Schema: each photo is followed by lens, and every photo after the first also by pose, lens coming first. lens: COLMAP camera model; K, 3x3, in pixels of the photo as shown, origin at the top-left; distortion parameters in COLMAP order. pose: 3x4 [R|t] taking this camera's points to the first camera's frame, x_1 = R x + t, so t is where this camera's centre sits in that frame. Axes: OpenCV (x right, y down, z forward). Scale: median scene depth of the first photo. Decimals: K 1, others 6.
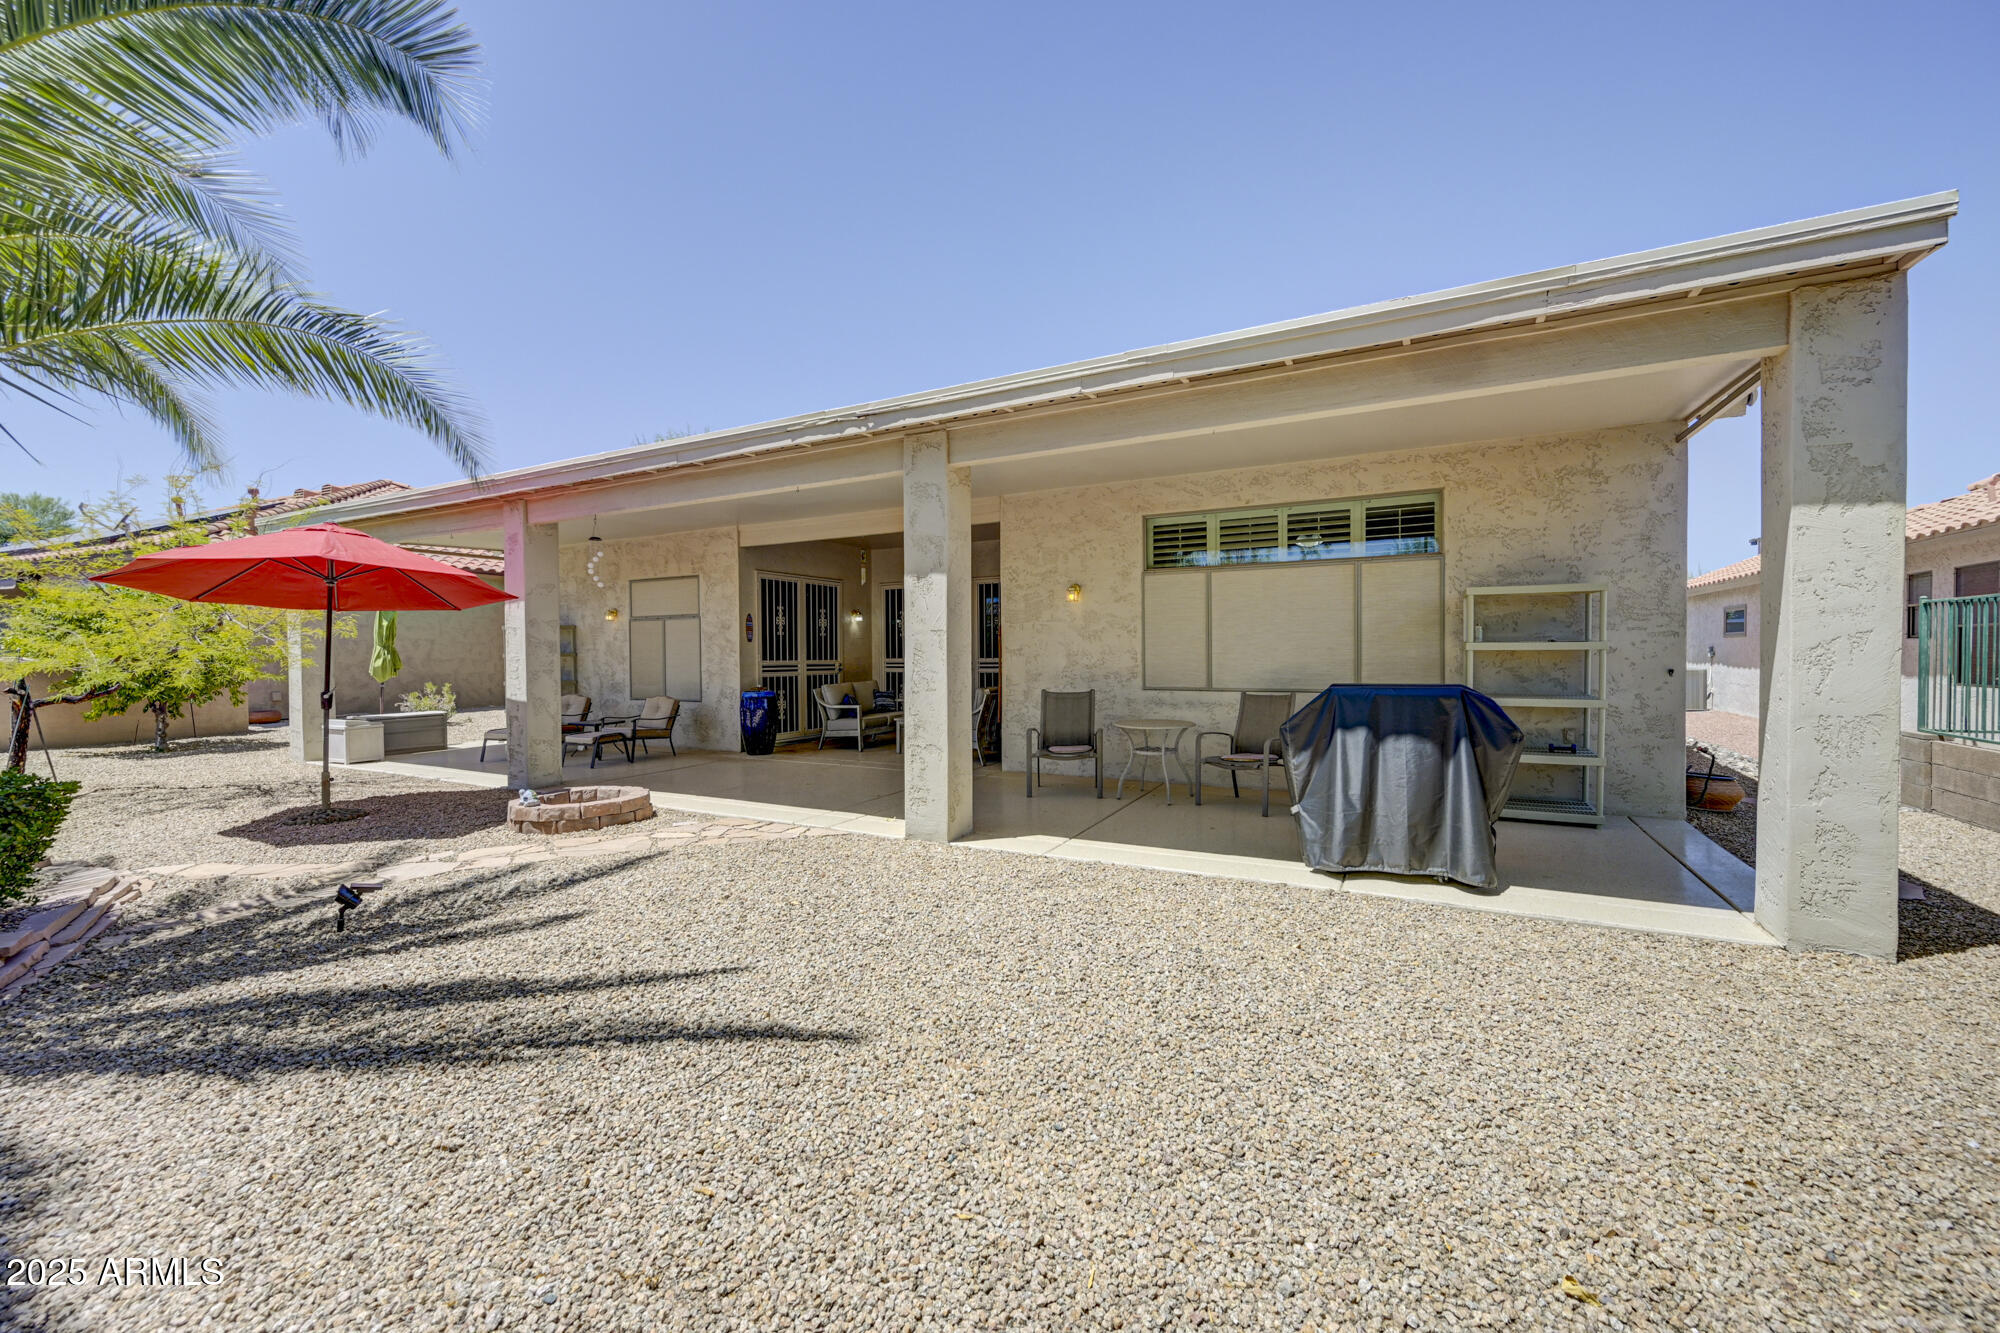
lens RADIAL K [[779.0, 0, 999.5], [0, 779.0, 664.3], [0, 0, 1]] dist [-0.010095, -0.000803]
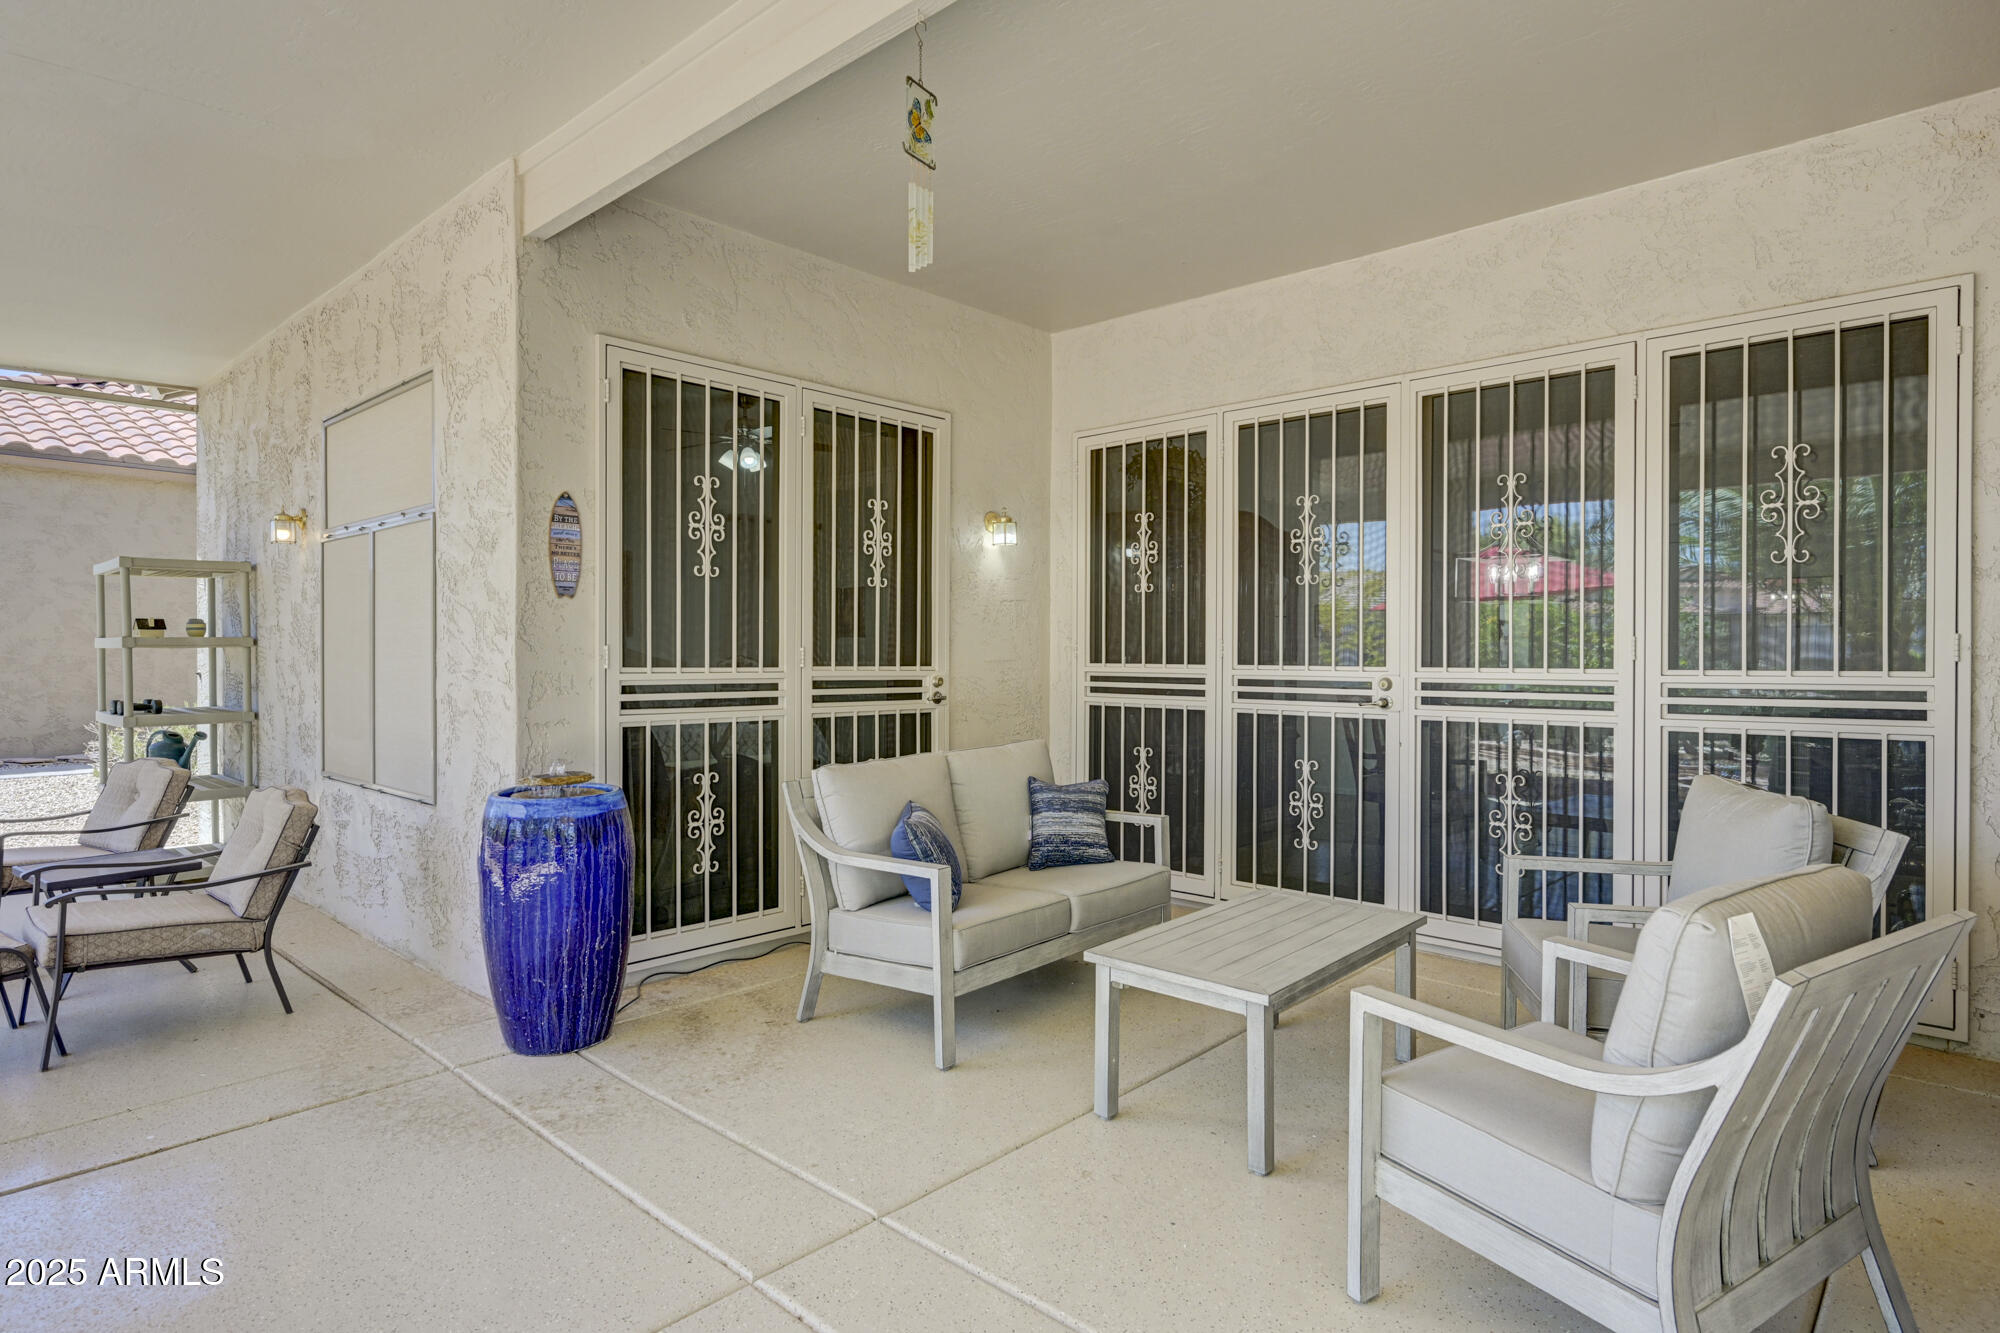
lens RADIAL K [[1084.8, 0, 989.4], [0, 1084.8, 665.1], [0, 0, 1]] dist [-0.003884, -0.000386]
pose [[0.961543, 0.013590, -0.274318, -0.072843], [-0.014374, 0.999896, -0.000847, -0.006876], [0.274278, 0.004758, 0.961639, 0.645100]]
